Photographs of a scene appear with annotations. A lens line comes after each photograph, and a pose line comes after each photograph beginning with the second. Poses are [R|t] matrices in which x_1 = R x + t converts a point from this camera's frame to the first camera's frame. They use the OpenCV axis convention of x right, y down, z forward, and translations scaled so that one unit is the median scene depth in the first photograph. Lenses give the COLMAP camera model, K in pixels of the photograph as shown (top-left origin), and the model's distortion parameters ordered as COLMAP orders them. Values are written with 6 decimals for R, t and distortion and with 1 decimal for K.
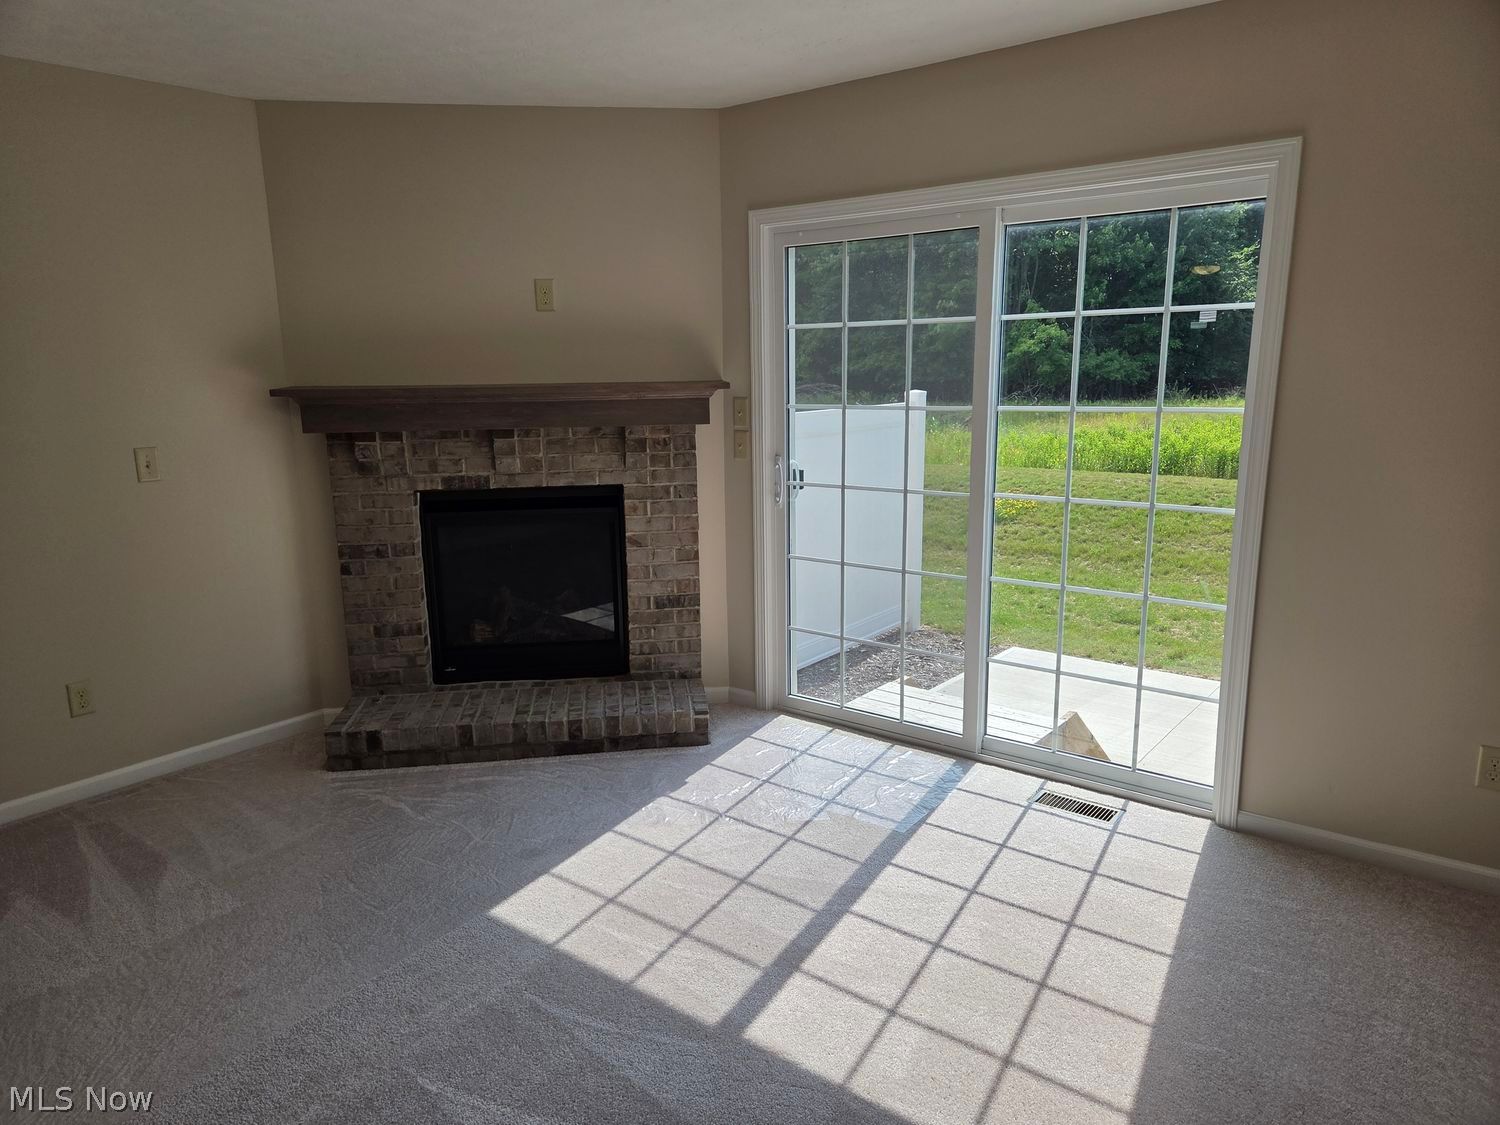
lens RADIAL K [[1009.4, 0, 737.0], [0, 1009.4, 571.6], [0, 0, 1]] dist [0.080470, -0.069205]
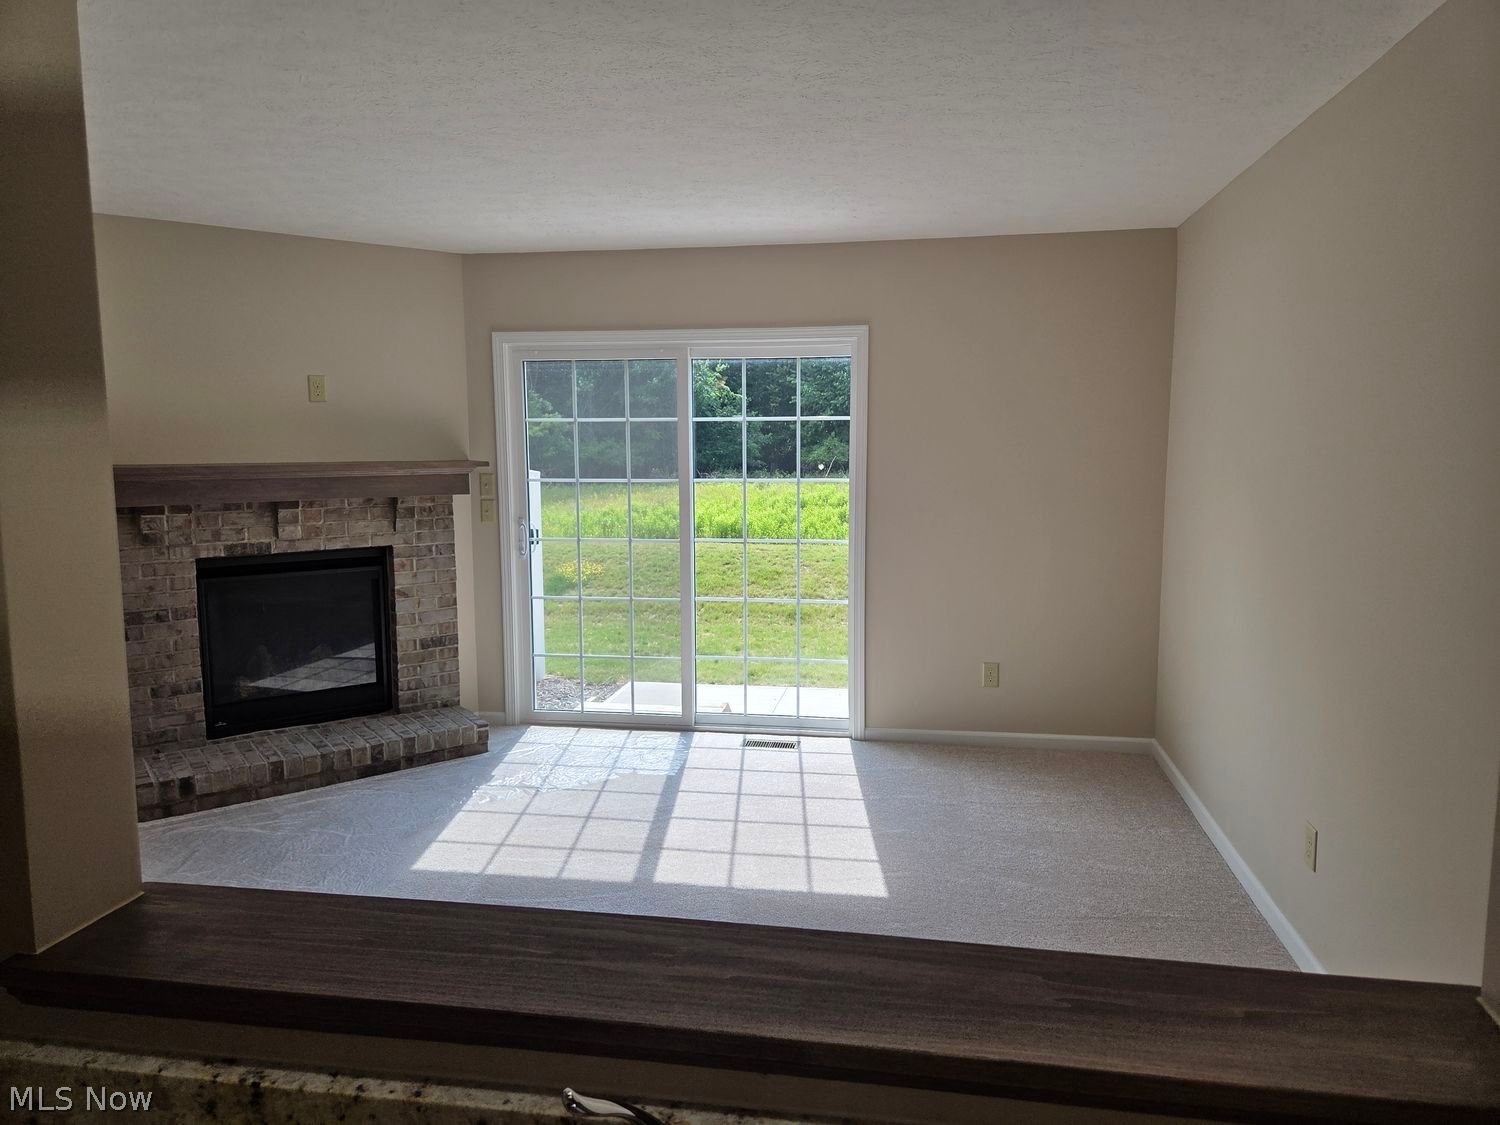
lens RADIAL K [[1009.4, 0, 764.7], [0, 1009.4, 550.1], [0, 0, 1]] dist [0.080470, -0.069205]
pose [[0.872661, -0.041299, 0.486577, -0.321101], [0.090719, 0.992783, -0.078438, 0.054089], [-0.479826, 0.112591, 0.870109, -0.259666]]
